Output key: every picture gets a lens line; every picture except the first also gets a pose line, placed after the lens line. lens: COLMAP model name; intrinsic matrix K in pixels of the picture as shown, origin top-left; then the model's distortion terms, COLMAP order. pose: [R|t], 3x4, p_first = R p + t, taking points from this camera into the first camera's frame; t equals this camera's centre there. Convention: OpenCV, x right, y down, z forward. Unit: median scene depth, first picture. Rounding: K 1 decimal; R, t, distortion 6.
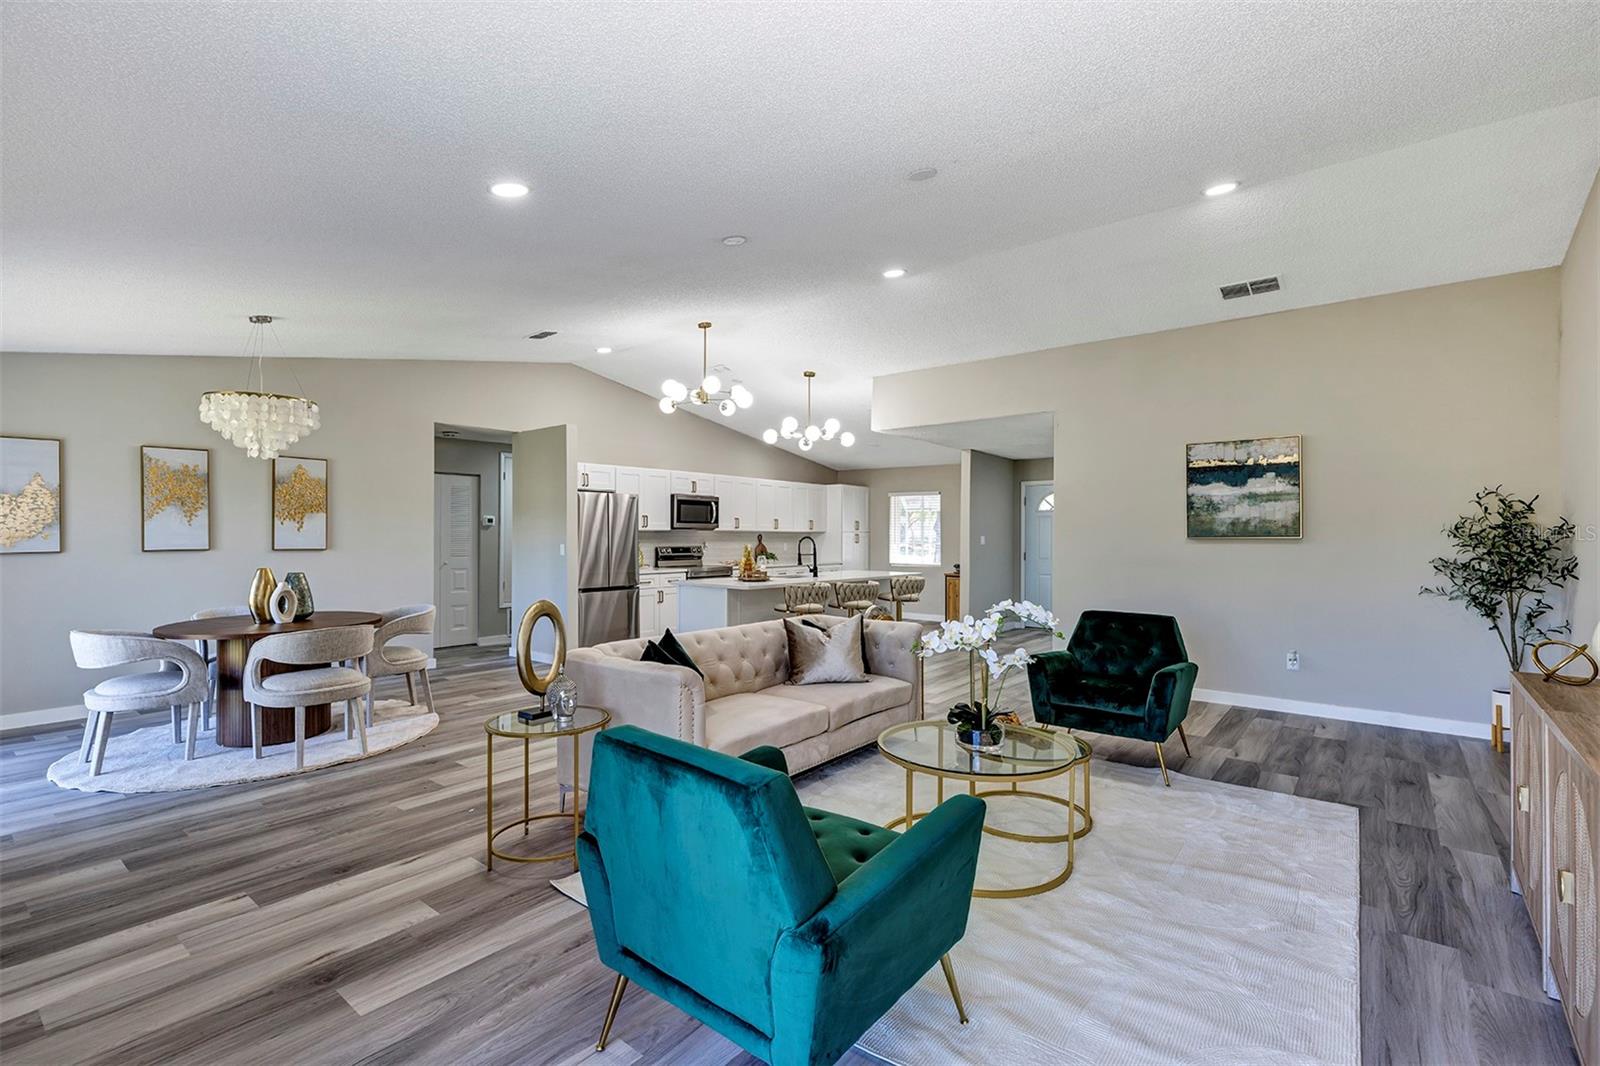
lens RADIAL K [[723.1, 0, 795.1], [0, 723.1, 533.6], [0, 0, 1]] dist [0.004669, 0.000178]
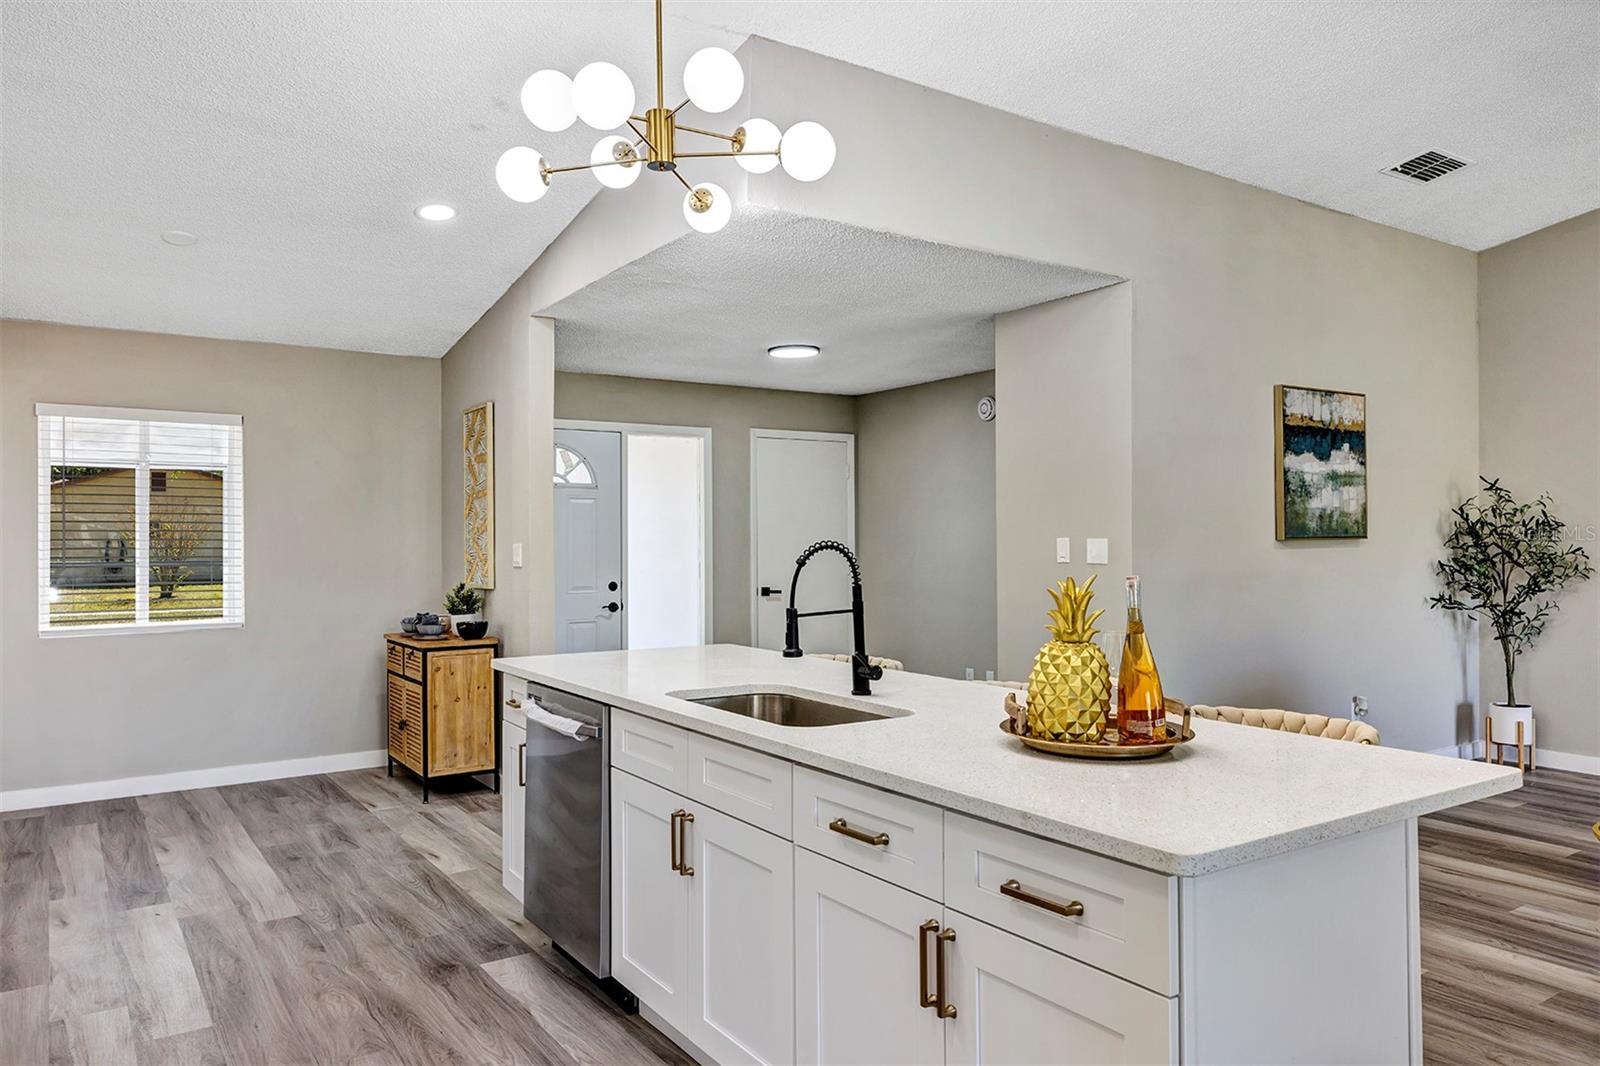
lens RADIAL K [[1077.6, 0, 797.2], [0, 1077.6, 531.8], [0, 0, 1]] dist [0.017191, 0.000735]
pose [[0.285984, 0.001488, 0.958233, -0.450754], [0.001885, 0.999996, -0.002116, 0.000818], [-0.958233, 0.002412, 0.285980, 1.133788]]
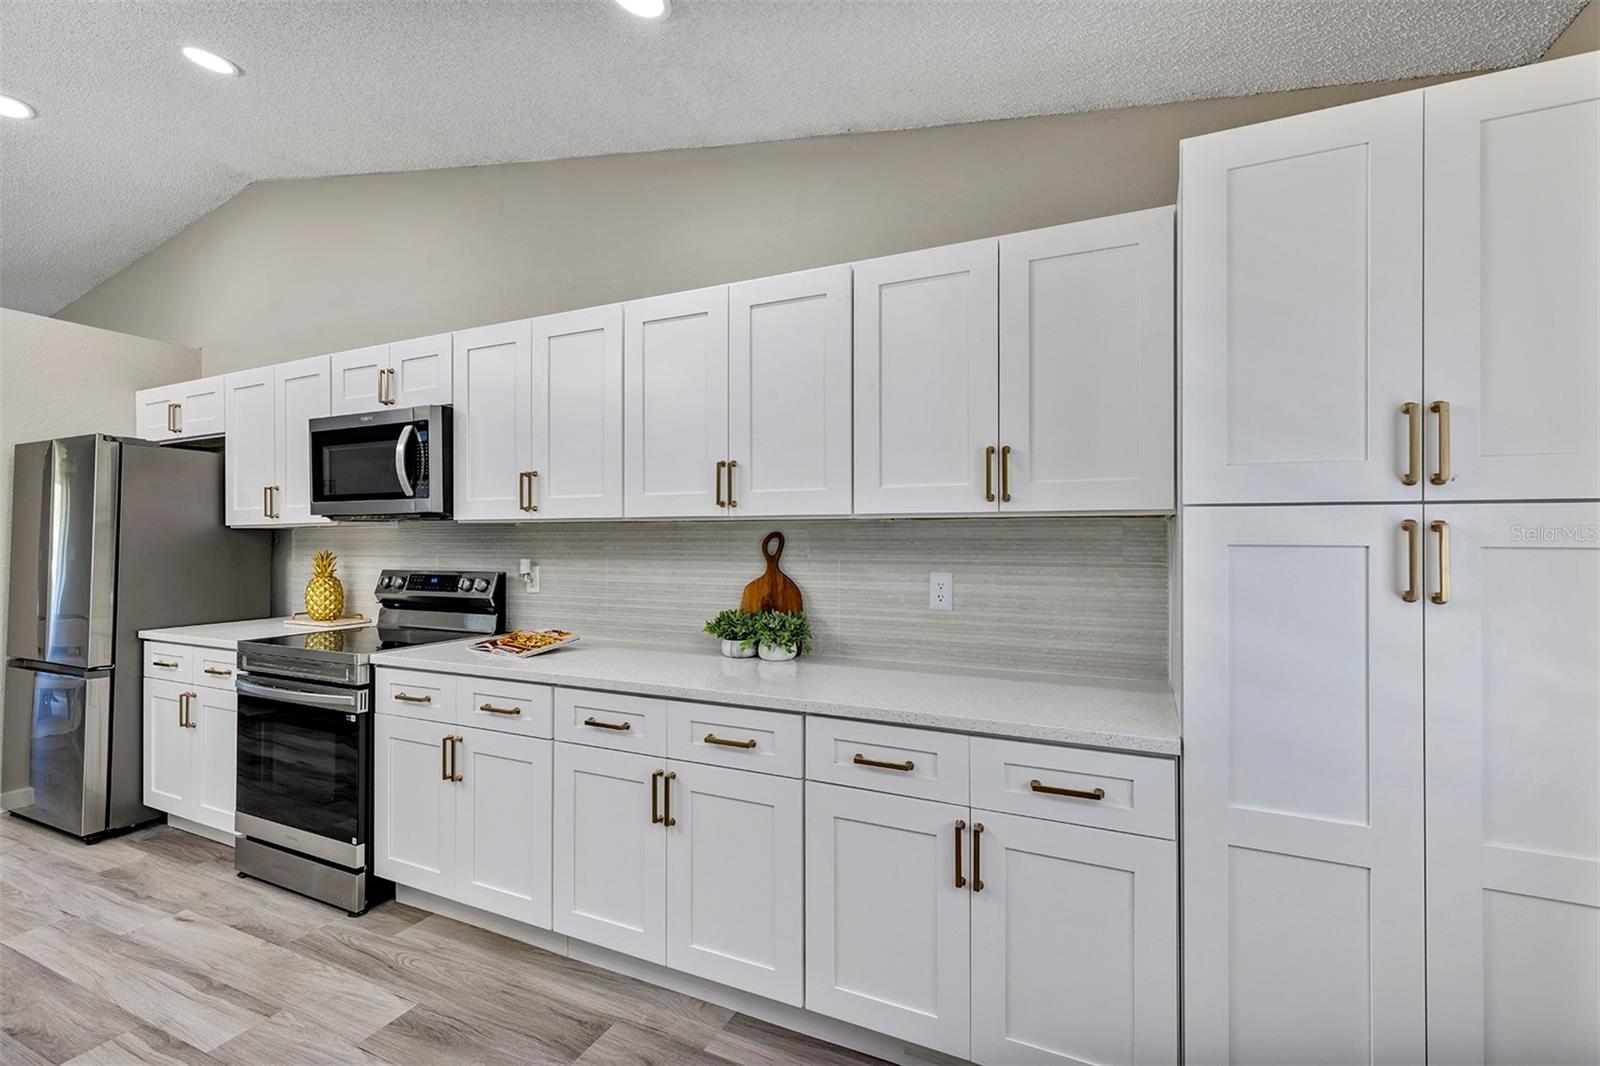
lens RADIAL K [[723.1, 0, 800.4], [0, 723.1, 529.5], [0, 0, 1]] dist [0.004669, 0.000178]
pose [[0.230040, -0.010931, -0.973120, 0.347680], [0.006992, 0.999930, -0.009579, 0.004768], [0.973156, -0.004600, 0.230100, 1.790733]]
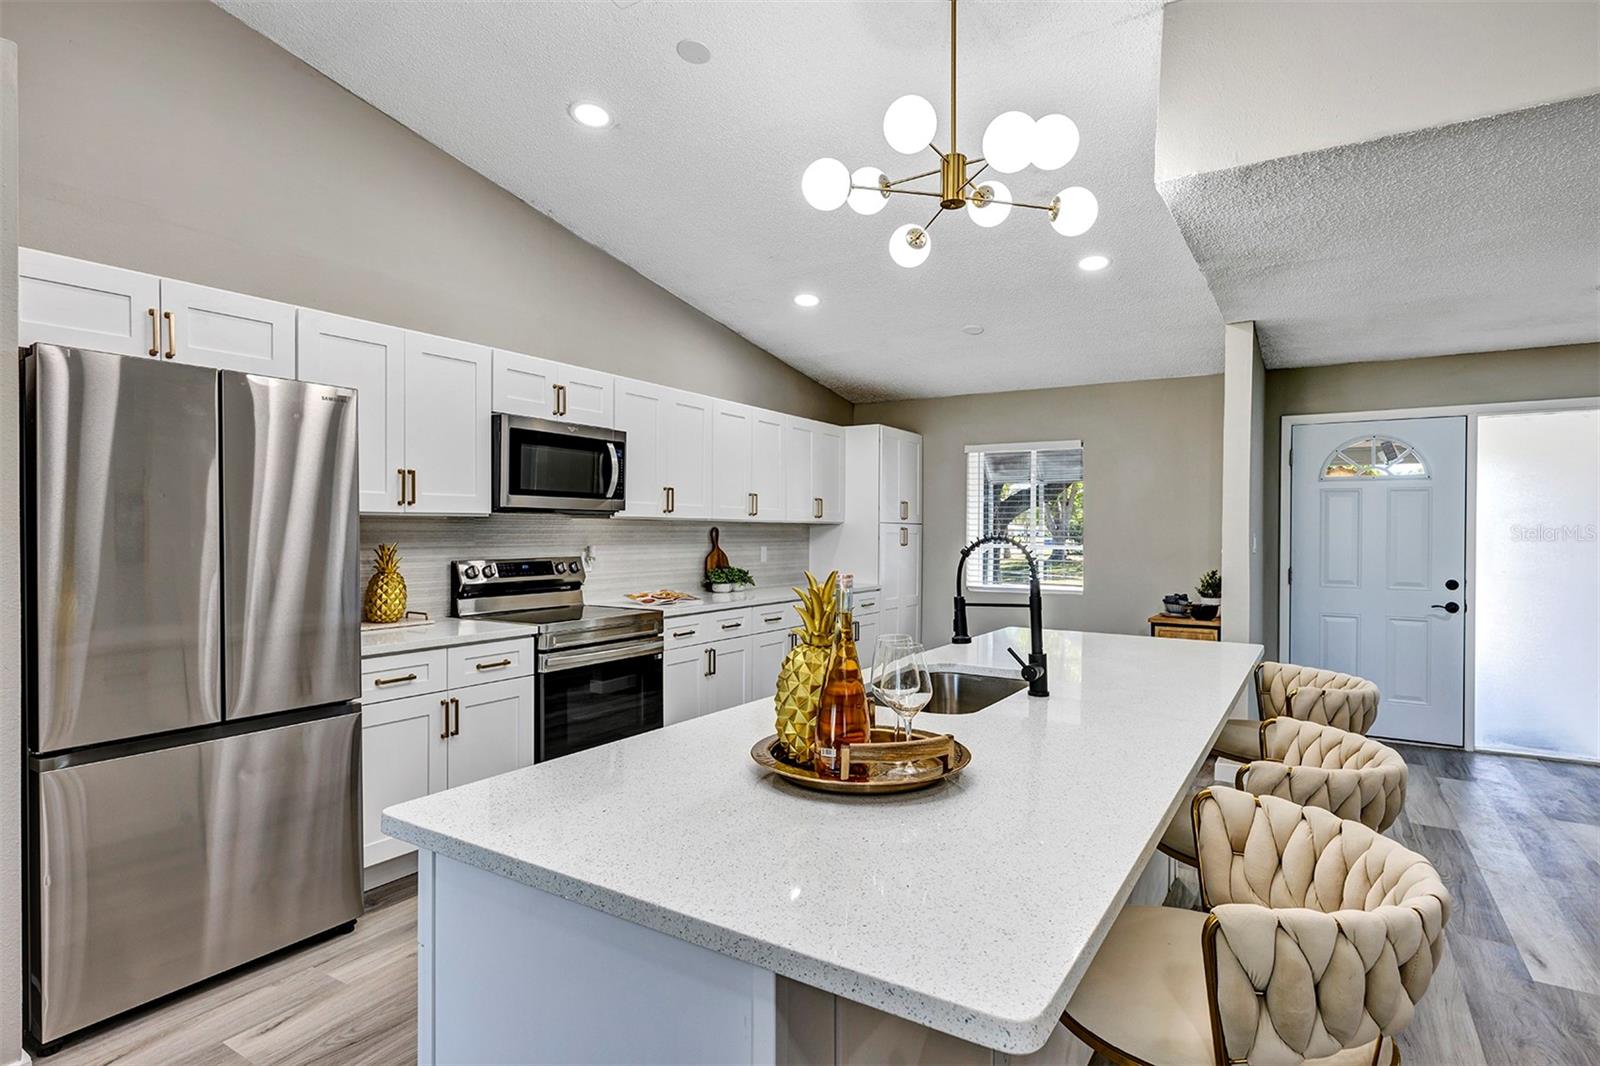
lens RADIAL K [[828.0, 0, 793.9], [0, 828.0, 531.3], [0, 0, 1]] dist [-0.003242, -0.000175]
pose [[0.993063, 0.002045, 0.117563, -0.112774], [-0.002472, 0.999991, 0.003484, 0.002681], [-0.117555, -0.003751, 0.993059, 0.903714]]
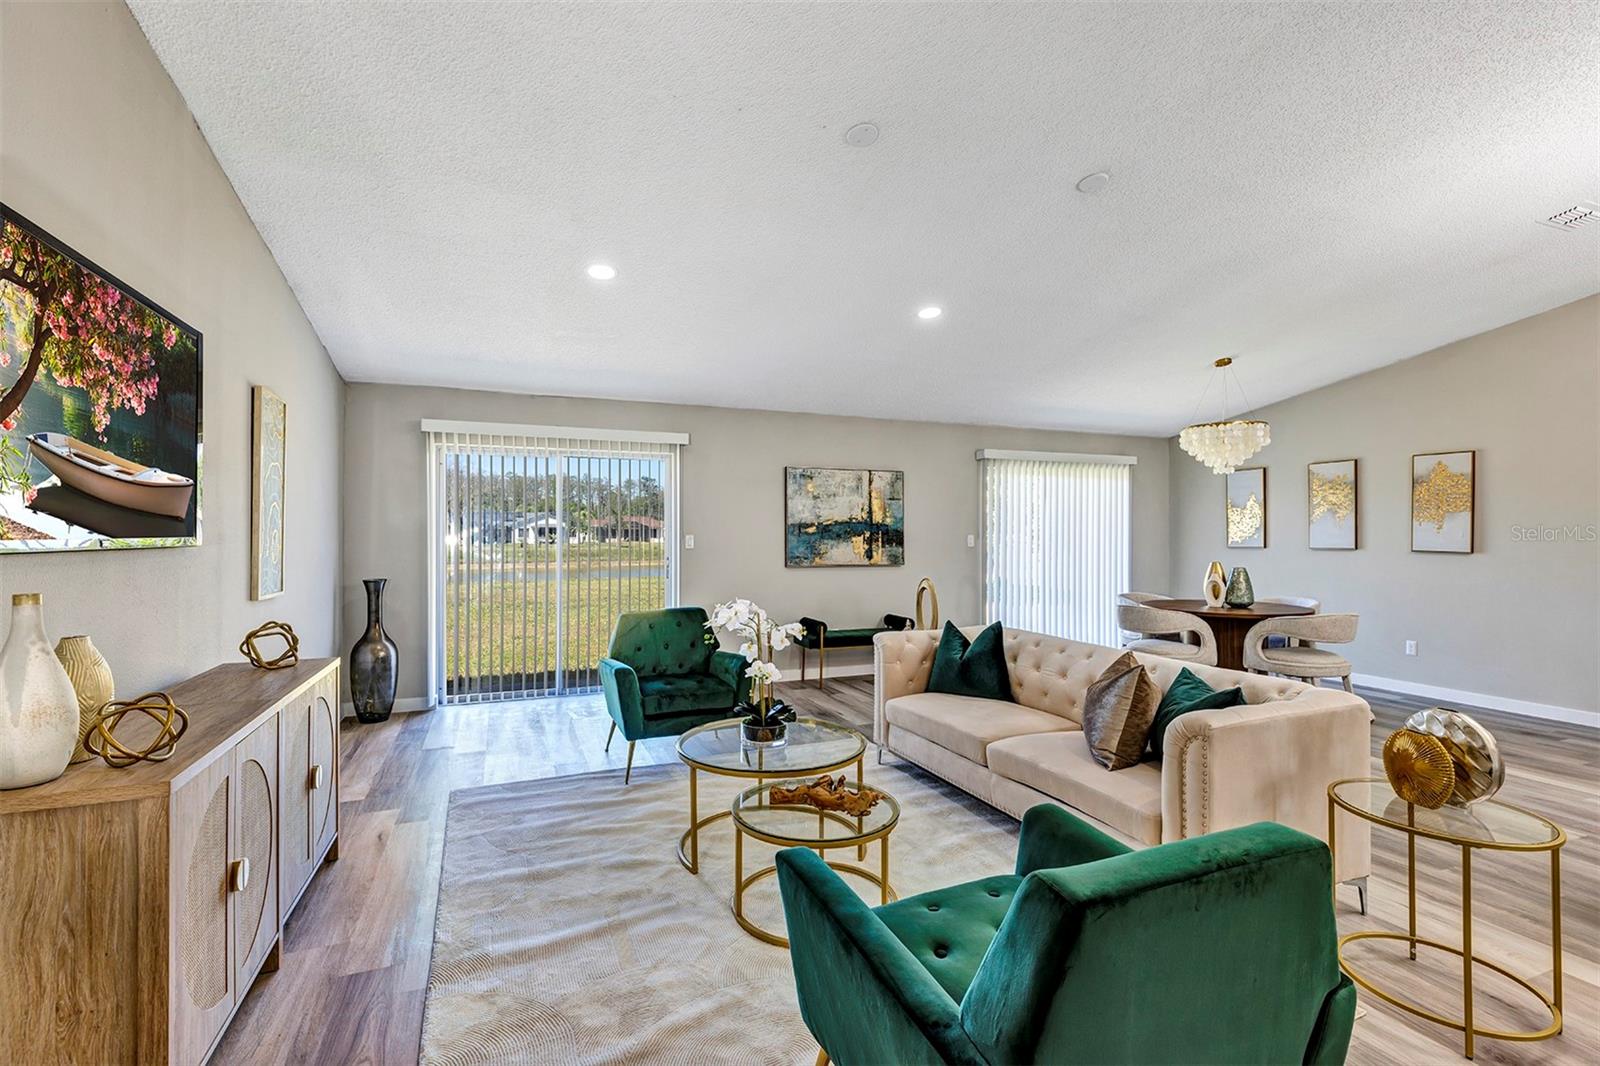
lens RADIAL K [[723.1, 0, 789.9], [0, 723.1, 530.4], [0, 0, 1]] dist [0.004669, 0.000178]
pose [[-0.486005, -0.006975, -0.873928, 0.581694], [-0.001431, 0.999973, -0.007186, 0.002811], [0.873955, -0.002242, -0.486002, 0.778832]]
